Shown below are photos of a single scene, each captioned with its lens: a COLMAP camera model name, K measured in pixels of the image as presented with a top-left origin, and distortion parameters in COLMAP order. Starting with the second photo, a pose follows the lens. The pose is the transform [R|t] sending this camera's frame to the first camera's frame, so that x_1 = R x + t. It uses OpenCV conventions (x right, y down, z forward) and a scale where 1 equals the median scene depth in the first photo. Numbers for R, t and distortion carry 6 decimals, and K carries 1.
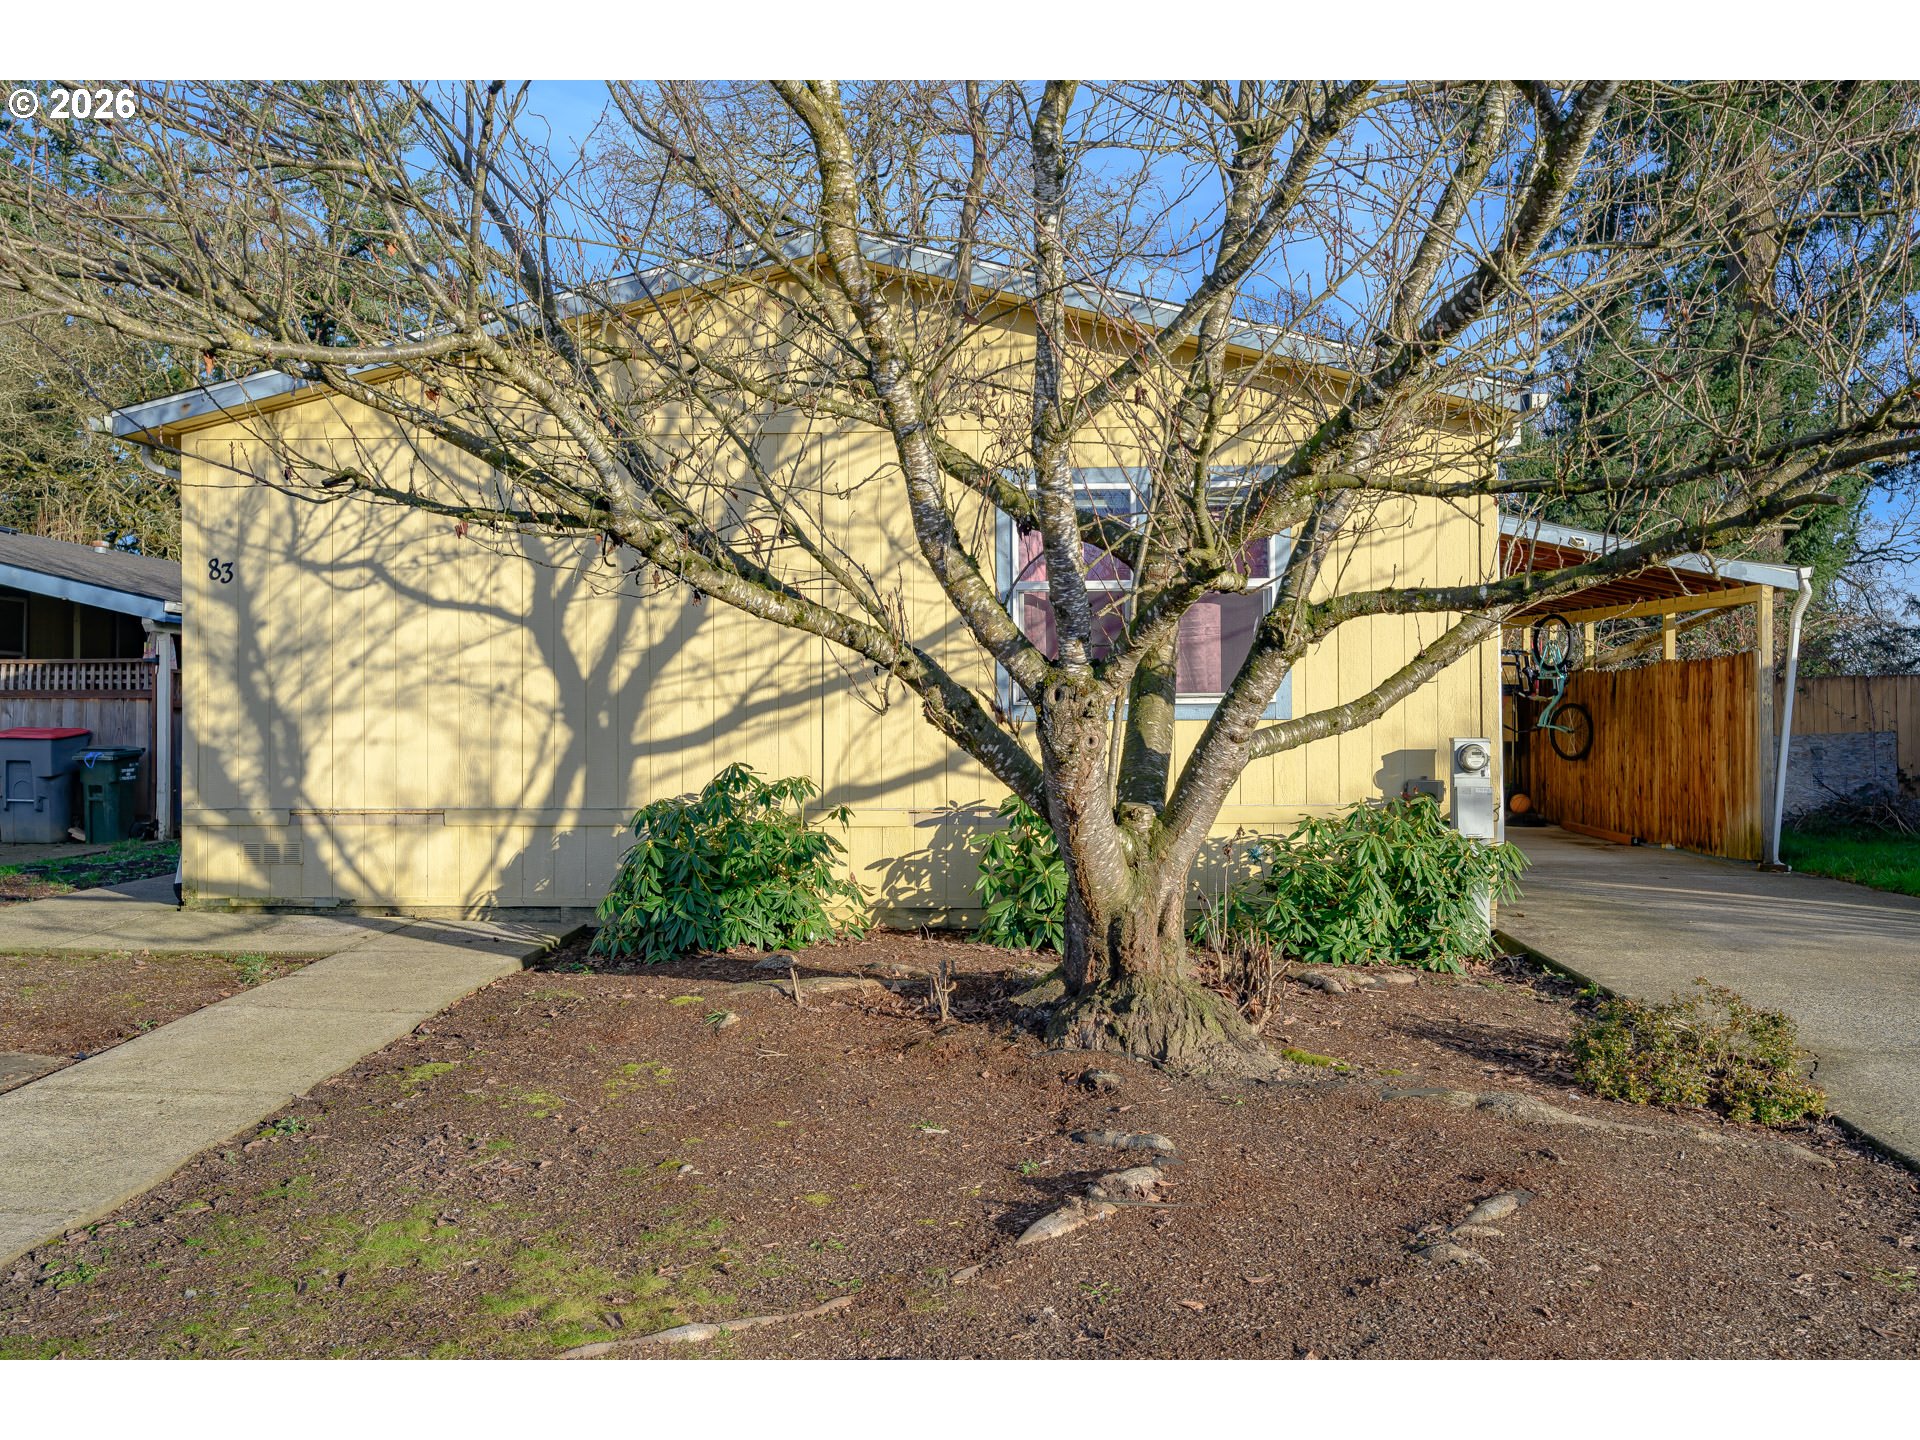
lens RADIAL K [[1674.2, 0, 1011.7], [0, 1674.2, 694.3], [0, 0, 1]] dist [-0.016083, -0.005532]
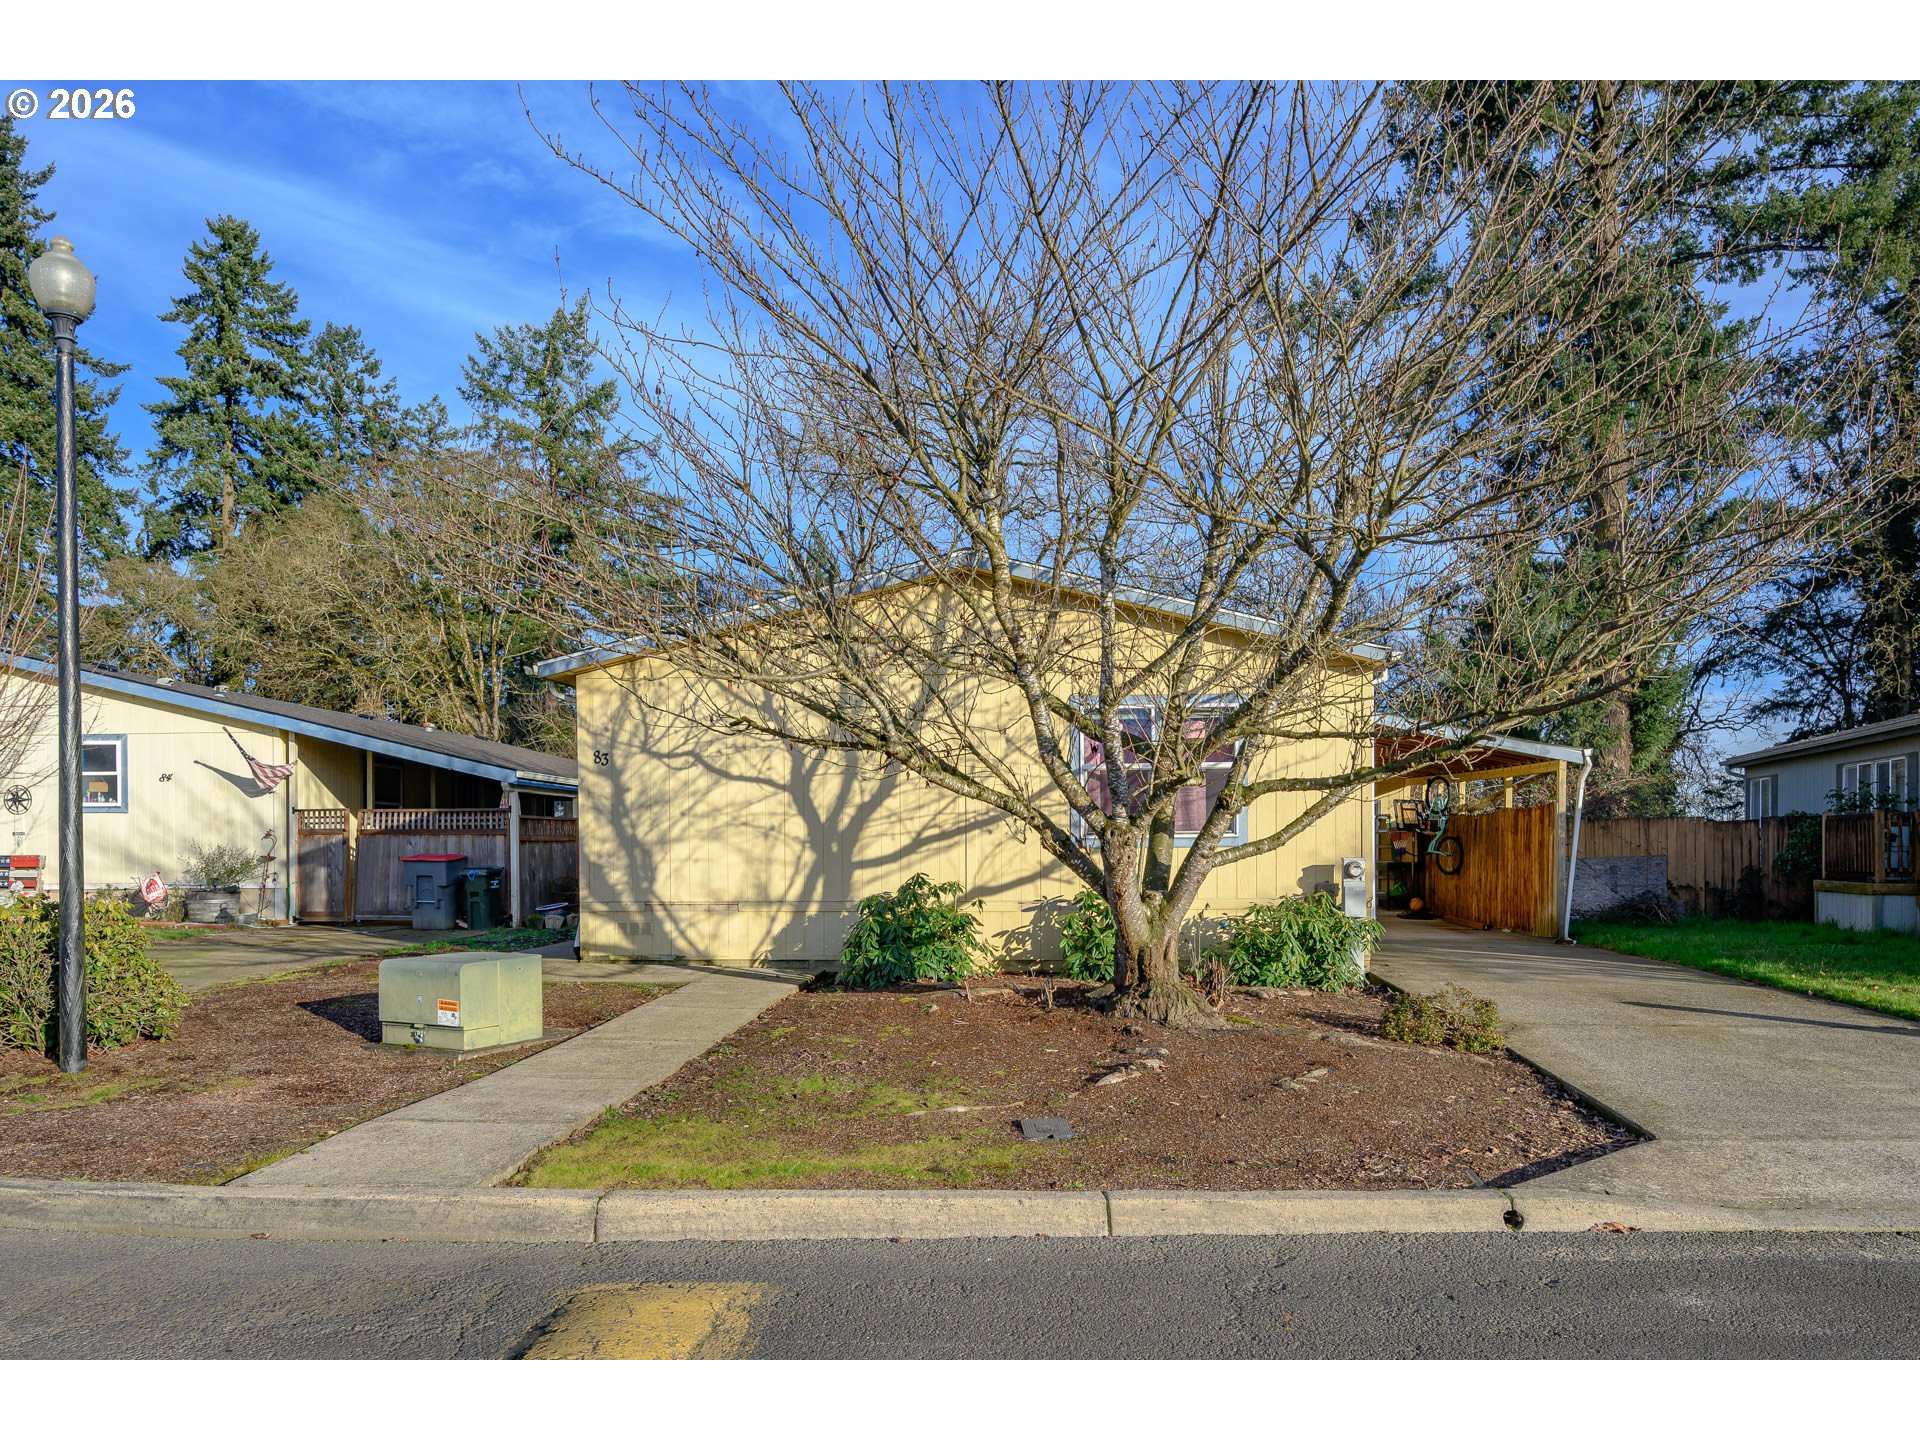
lens RADIAL K [[1464.2, 0, 1055.9], [0, 1464.2, 888.7], [0, 0, 1]] dist [-0.004488, -0.175616]
pose [[0.999999, -0.001001, 0.001109, -0.026984], [0.000954, 0.999111, 0.042158, -0.005182], [-0.001150, -0.042157, 0.999110, -0.483267]]
